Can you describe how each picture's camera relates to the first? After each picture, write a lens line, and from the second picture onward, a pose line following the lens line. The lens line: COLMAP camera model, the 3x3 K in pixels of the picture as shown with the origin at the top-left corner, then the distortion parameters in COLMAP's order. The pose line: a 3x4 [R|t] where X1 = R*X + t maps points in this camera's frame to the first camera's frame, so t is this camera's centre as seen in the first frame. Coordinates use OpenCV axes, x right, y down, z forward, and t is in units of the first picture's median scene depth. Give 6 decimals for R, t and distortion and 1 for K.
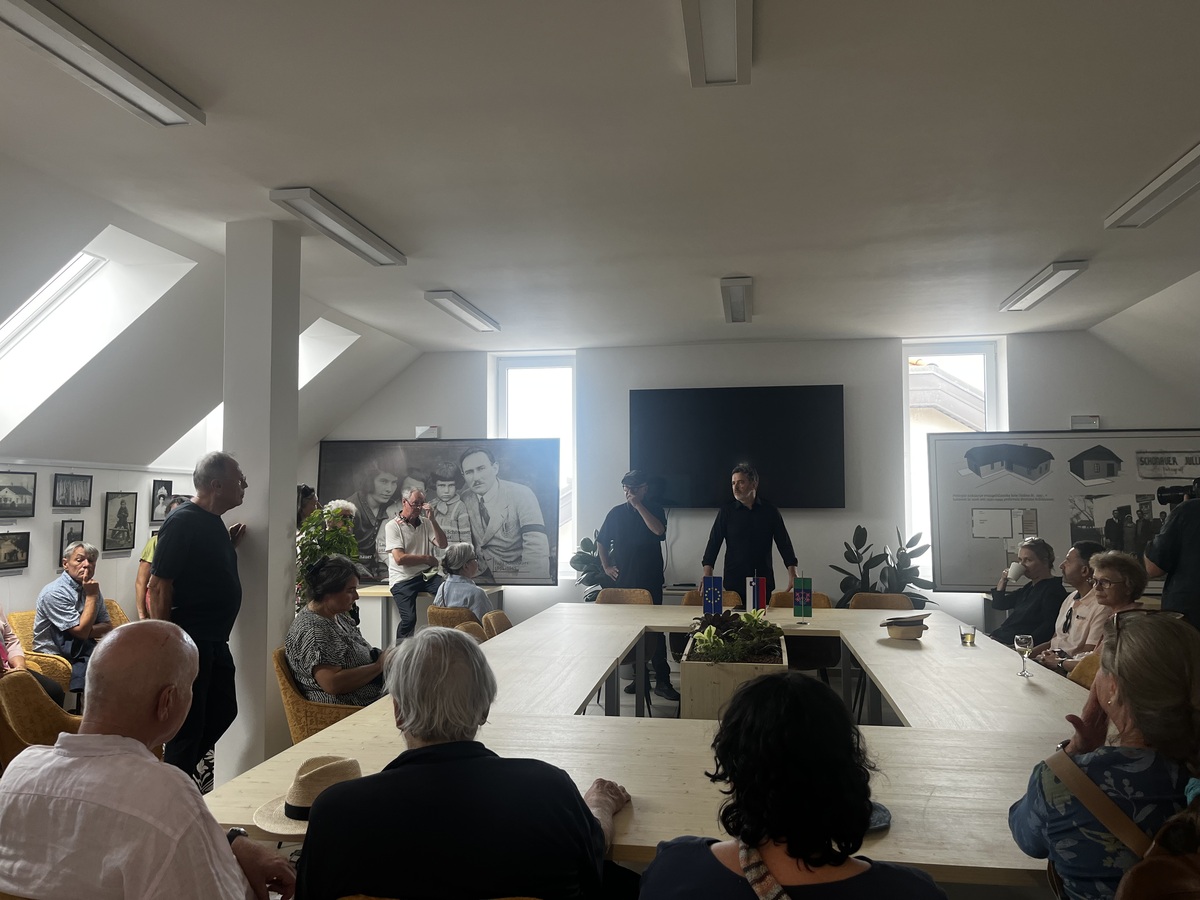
lens RADIAL K [[912.7, 0, 592.8], [0, 912.7, 446.0], [0, 0, 1]] dist [0.054181, -0.067351]
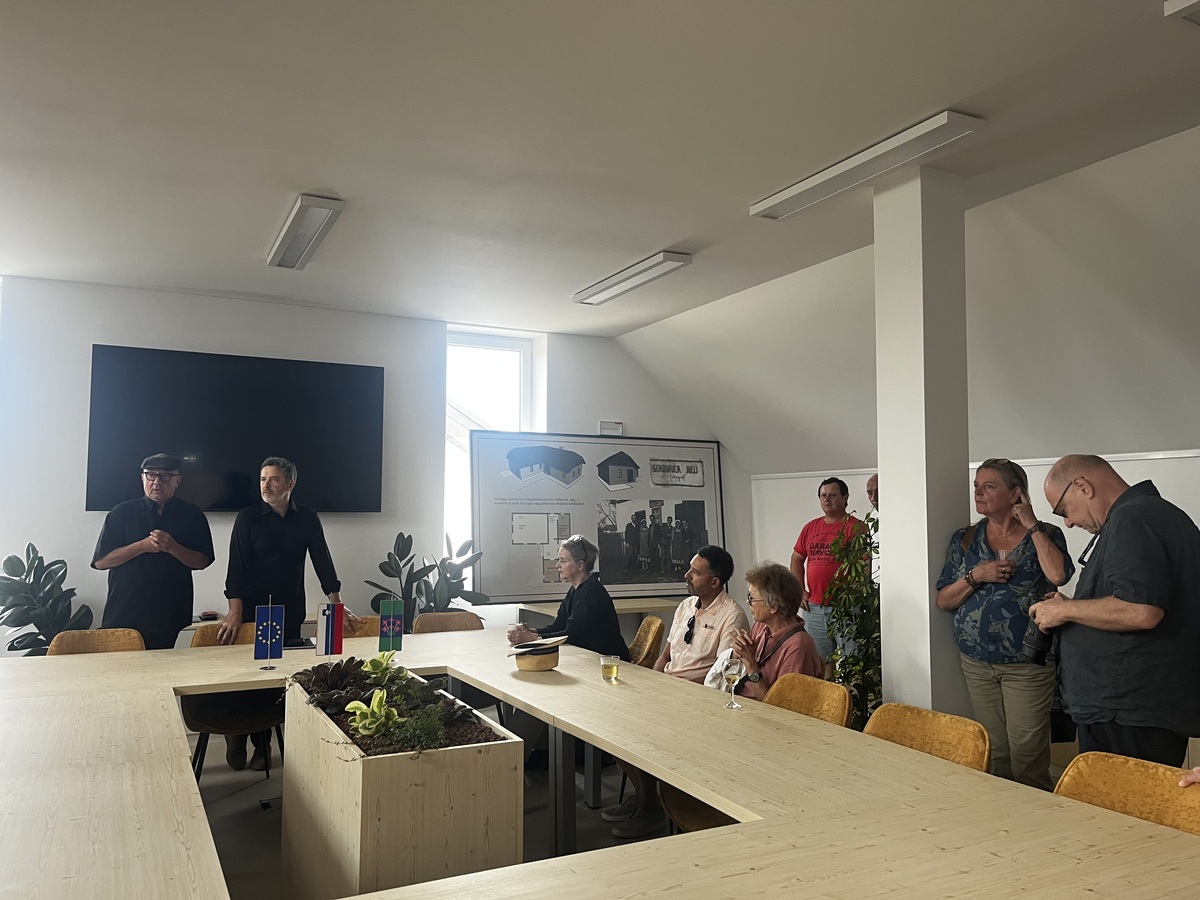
lens RADIAL K [[912.7, 0, 611.9], [0, 912.7, 452.0], [0, 0, 1]] dist [0.054181, -0.067351]
pose [[0.797361, 0.044143, 0.601886, -0.070067], [-0.042419, 0.998954, -0.017069, 0.017685], [-0.602010, -0.011921, 0.798400, 0.199997]]
